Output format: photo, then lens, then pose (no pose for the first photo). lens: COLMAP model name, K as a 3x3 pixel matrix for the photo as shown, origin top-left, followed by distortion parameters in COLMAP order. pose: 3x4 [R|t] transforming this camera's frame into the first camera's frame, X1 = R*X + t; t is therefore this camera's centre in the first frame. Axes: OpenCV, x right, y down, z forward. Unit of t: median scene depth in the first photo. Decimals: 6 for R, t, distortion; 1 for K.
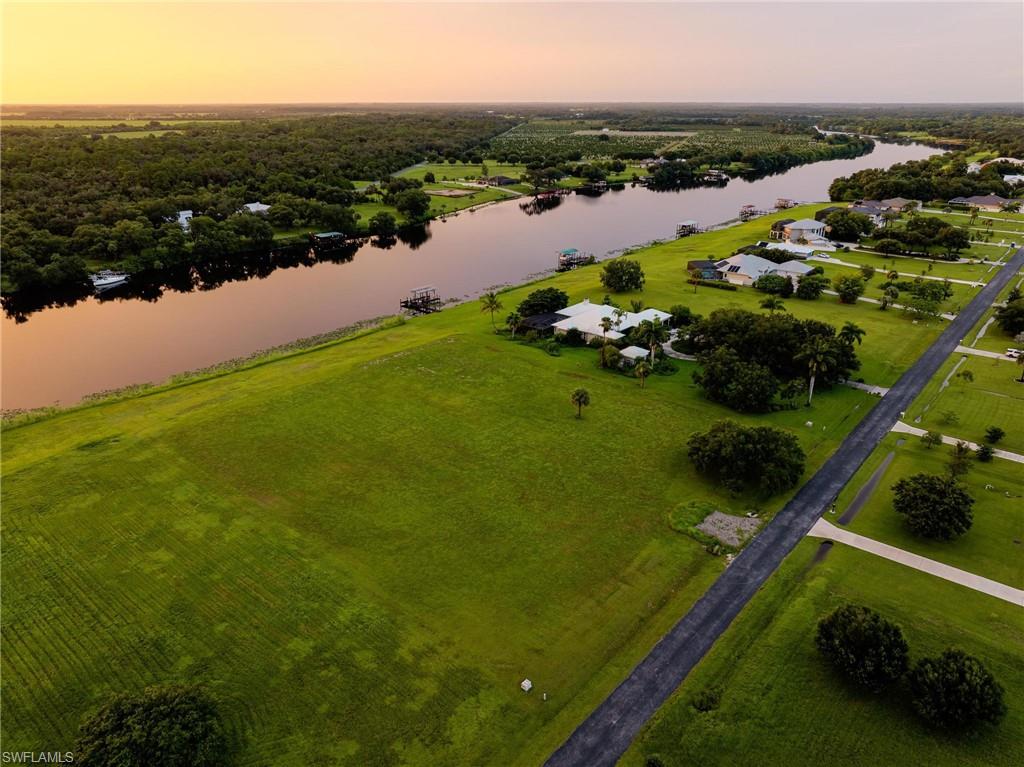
lens RADIAL K [[709.2, 0, 512.0], [0, 709.2, 383.5], [0, 0, 1]] dist [-0.009433, -0.002474]
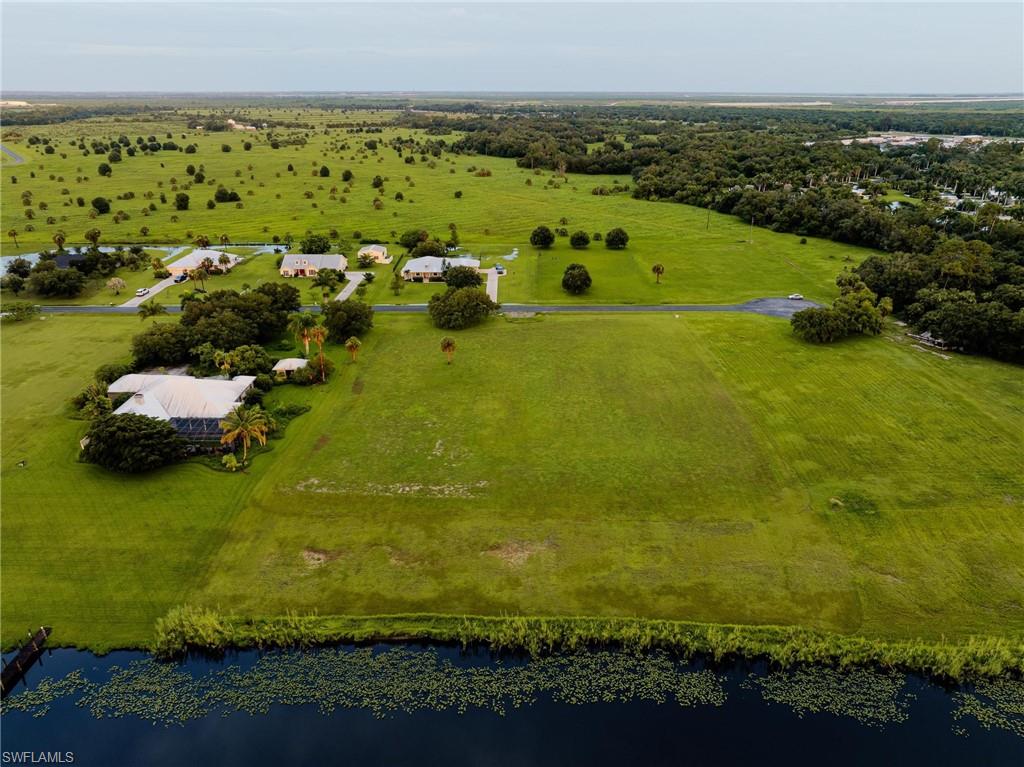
lens RADIAL K [[714.2, 0, 515.0], [0, 714.2, 382.1], [0, 0, 1]] dist [-0.007891, -0.002029]
pose [[-0.654501, -0.287035, 0.699456, -0.707286], [0.279069, 0.768089, 0.576333, -0.503821], [-0.702672, 0.572407, -0.422613, 1.261902]]
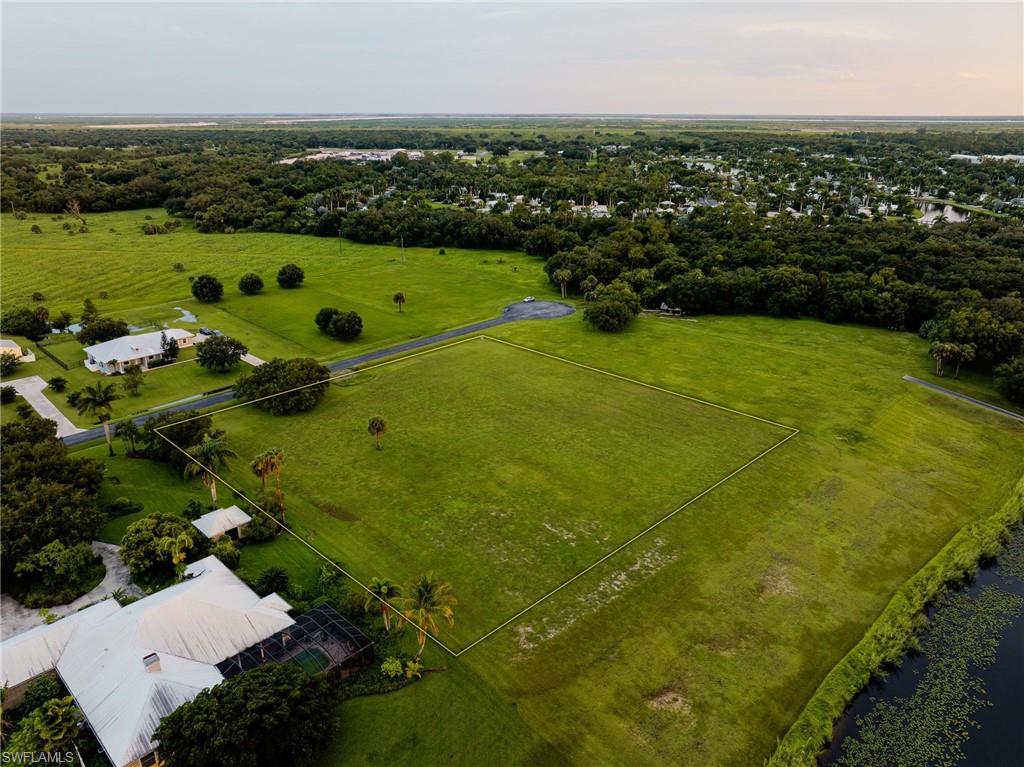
lens RADIAL K [[720.8, 0, 516.4], [0, 720.8, 381.9], [0, 0, 1]] dist [-0.007005, -0.001372]
pose [[-0.998289, -0.021140, 0.054516, -0.118606], [0.021089, 0.739427, 0.672907, -0.570401], [-0.054536, 0.672905, -0.737716, 1.431215]]
